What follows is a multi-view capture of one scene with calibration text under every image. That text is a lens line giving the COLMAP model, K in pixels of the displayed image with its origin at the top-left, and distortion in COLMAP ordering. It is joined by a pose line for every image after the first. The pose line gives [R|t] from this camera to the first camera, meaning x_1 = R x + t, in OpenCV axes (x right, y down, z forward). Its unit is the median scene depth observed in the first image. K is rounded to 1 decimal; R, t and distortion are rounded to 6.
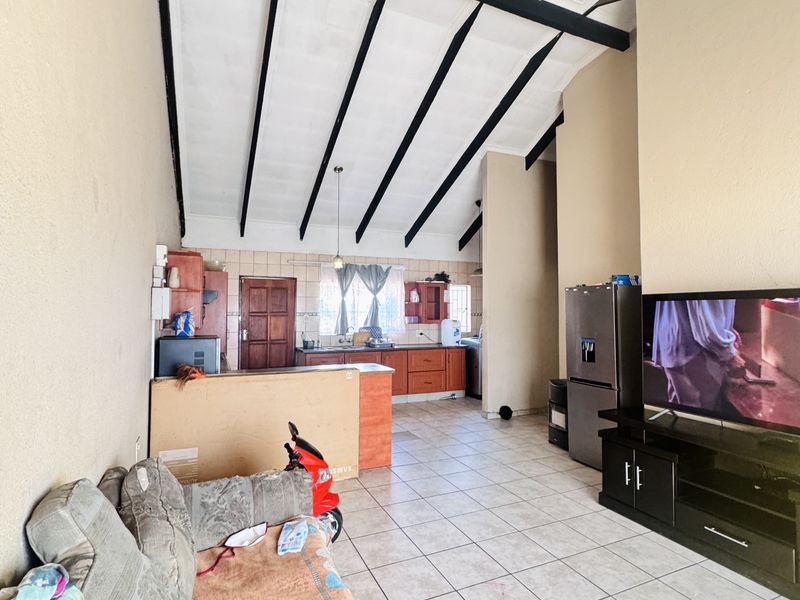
lens RADIAL K [[426.6, 0, 400.5], [0, 426.6, 297.9], [0, 0, 1]] dist [-0.001778, 0.000881]
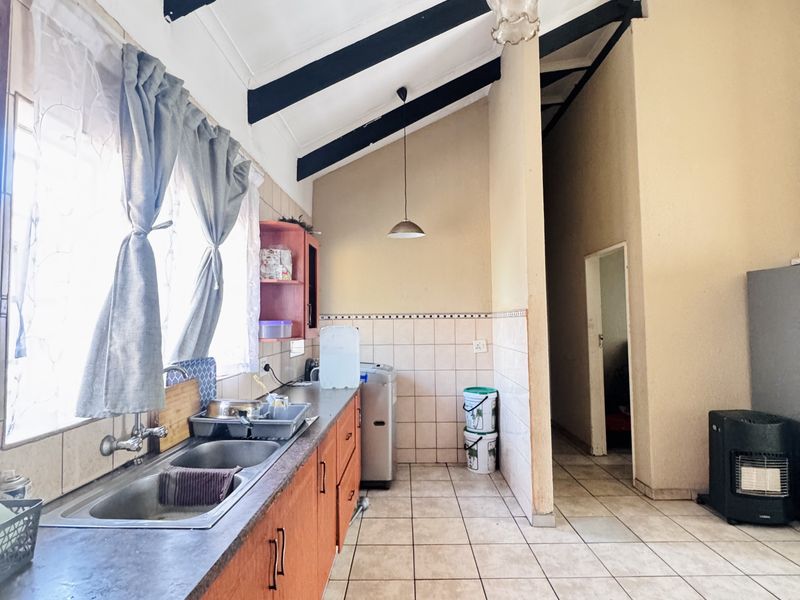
lens RADIAL K [[426.6, 0, 400.5], [0, 426.6, 297.9], [0, 0, 1]] dist [-0.001778, 0.000881]
pose [[0.422445, 0.040680, 0.905475, -0.252552], [-0.015503, 0.999170, -0.037657, 0.037009], [-0.906256, 0.001871, 0.422725, 0.768091]]
